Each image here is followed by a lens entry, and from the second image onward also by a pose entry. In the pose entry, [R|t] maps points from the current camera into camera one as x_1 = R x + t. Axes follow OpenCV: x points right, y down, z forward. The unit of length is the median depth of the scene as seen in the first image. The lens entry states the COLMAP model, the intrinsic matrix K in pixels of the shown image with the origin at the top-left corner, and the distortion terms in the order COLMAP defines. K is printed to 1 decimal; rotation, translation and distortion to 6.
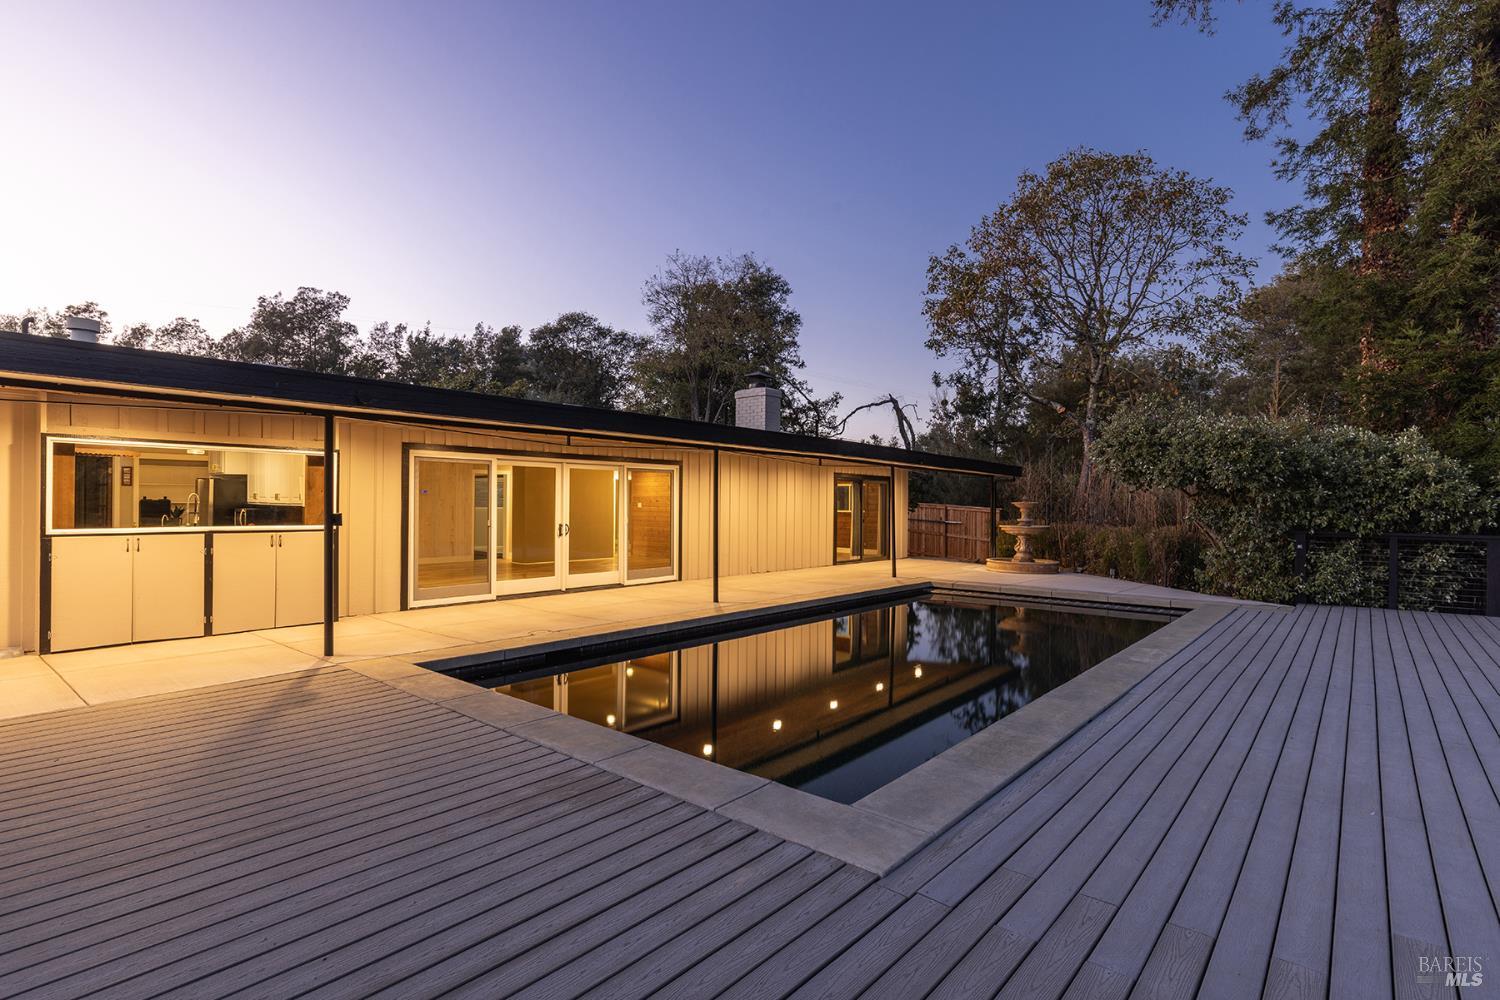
lens RADIAL K [[739.3, 0, 751.1], [0, 739.3, 503.8], [0, 0, 1]] dist [-0.001033, -0.000026]
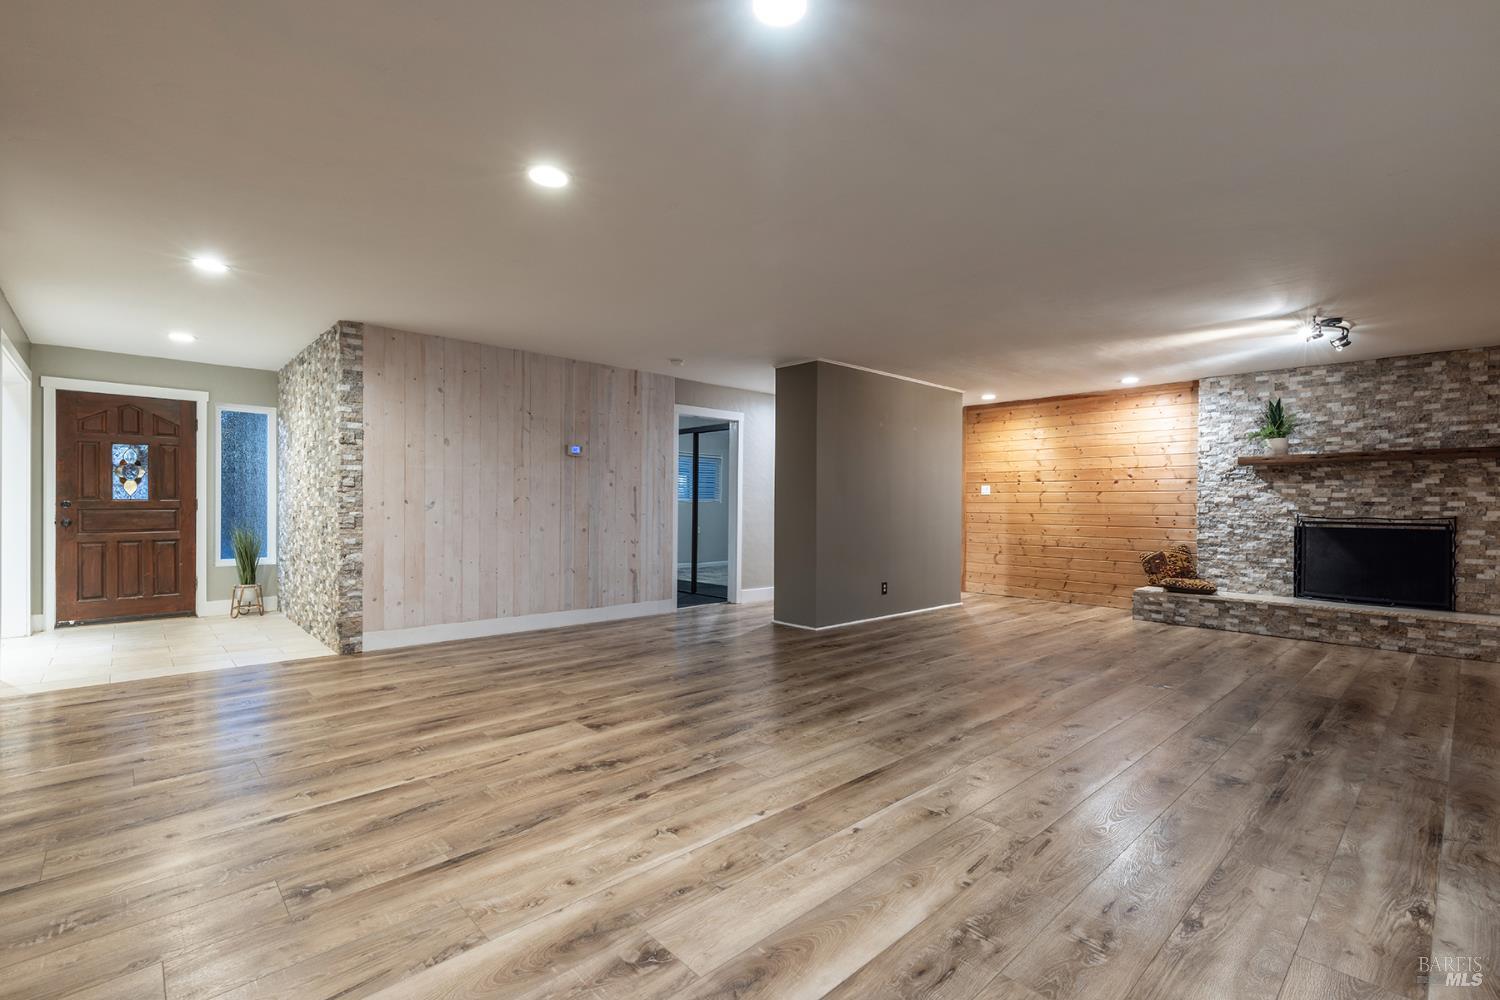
lens RADIAL K [[676.8, 0, 756.3], [0, 676.8, 505.1], [0, 0, 1]] dist [0.002717, 0.000879]
pose [[0.993915, 0.000083, -0.110150, -0.268651], [0.000165, 0.999997, 0.002248, 0.011249], [0.110150, -0.002252, 0.993912, 0.568824]]
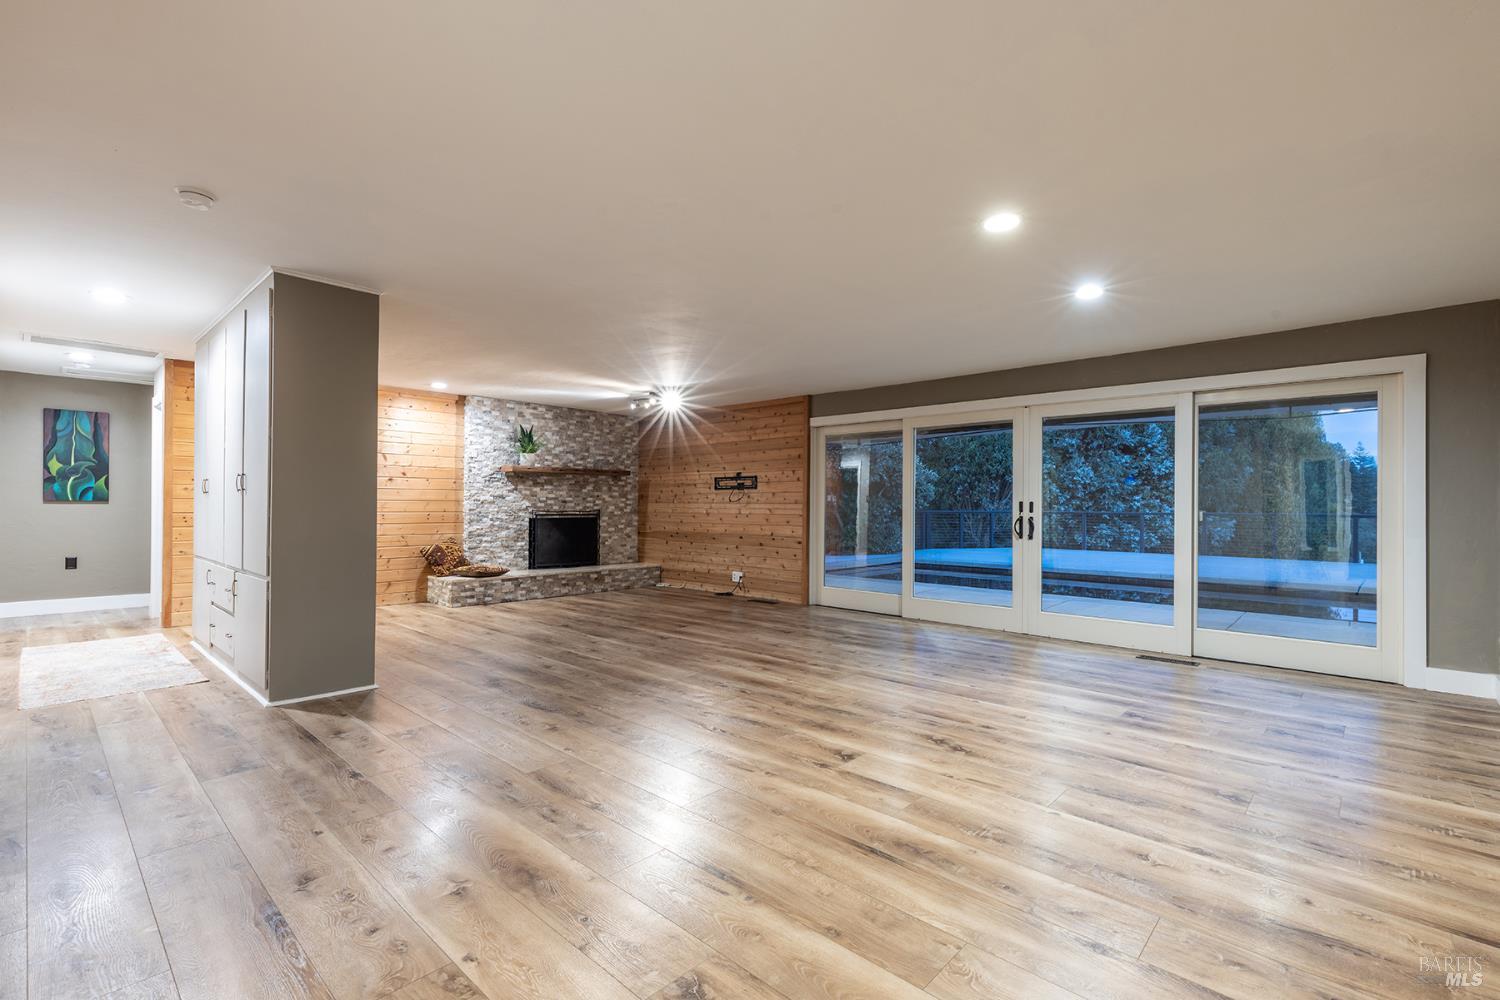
lens RADIAL K [[676.8, 0, 755.7], [0, 676.8, 501.1], [0, 0, 1]] dist [0.002717, 0.000879]
pose [[0.033934, -0.001105, 0.999423, -0.597845], [-0.007942, 0.999968, 0.001375, 0.008272], [-0.999393, -0.007984, 0.033924, 0.848321]]
